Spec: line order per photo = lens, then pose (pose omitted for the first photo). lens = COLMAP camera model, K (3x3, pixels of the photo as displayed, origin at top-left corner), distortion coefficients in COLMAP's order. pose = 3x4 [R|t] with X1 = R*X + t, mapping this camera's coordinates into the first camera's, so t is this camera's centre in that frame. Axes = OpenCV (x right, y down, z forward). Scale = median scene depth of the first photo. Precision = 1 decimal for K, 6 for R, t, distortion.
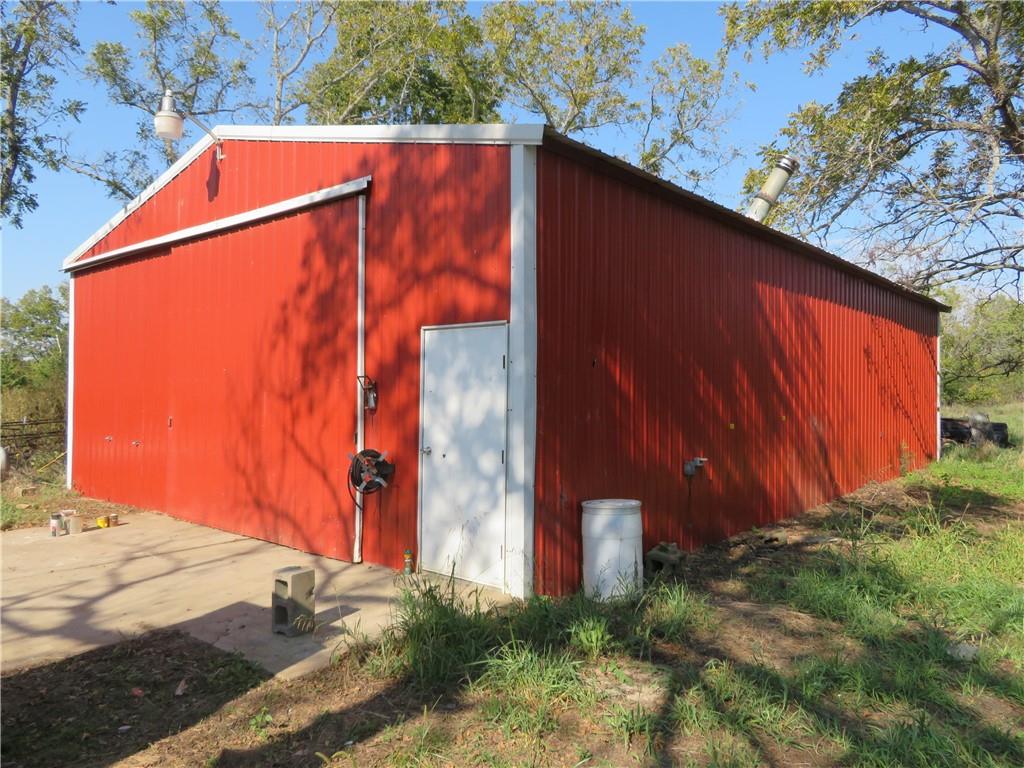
lens RADIAL K [[742.0, 0, 512.0], [0, 742.0, 384.0], [0, 0, 1]] dist [-0.000117, 0.003672]
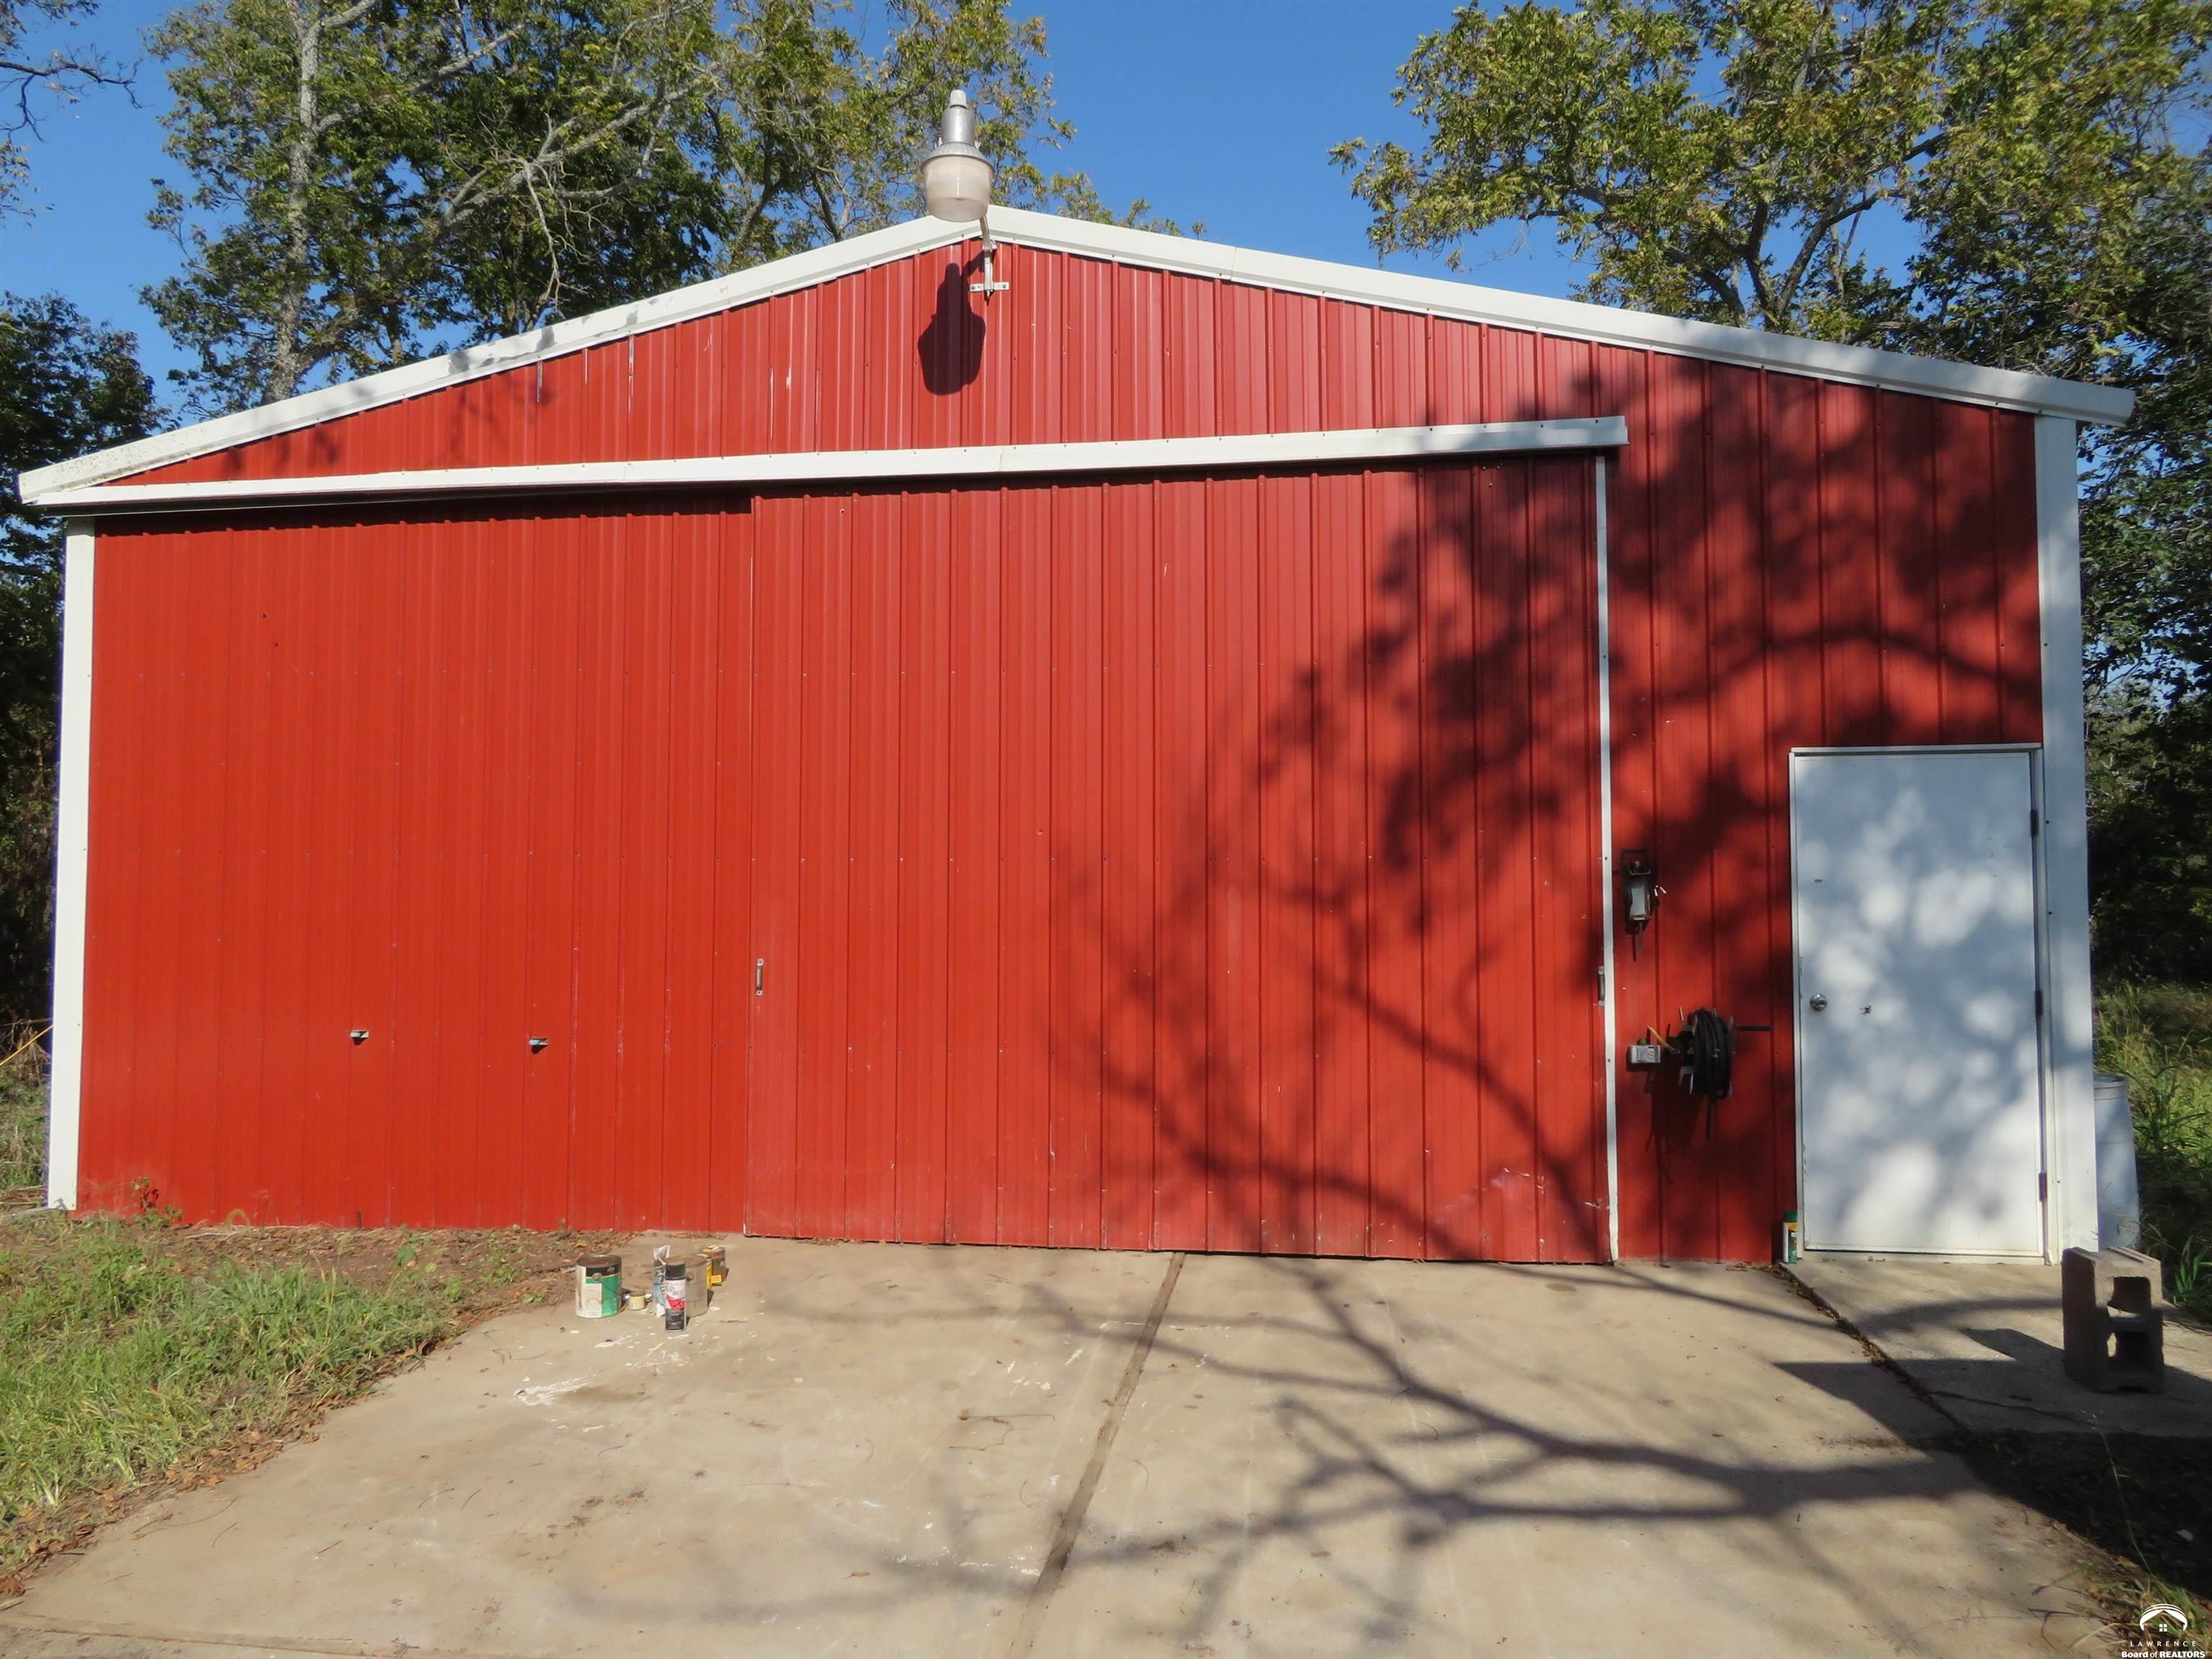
lens RADIAL K [[1559.0, 0, 1098.1], [0, 1559.0, 818.8], [0, 0, 1]] dist [-0.013785, 0.008377]
pose [[0.839907, 0.018411, 0.542419, -1.015901], [0.003801, 0.999200, -0.039801, 0.009524], [-0.542718, 0.035491, 0.839165, 0.378036]]
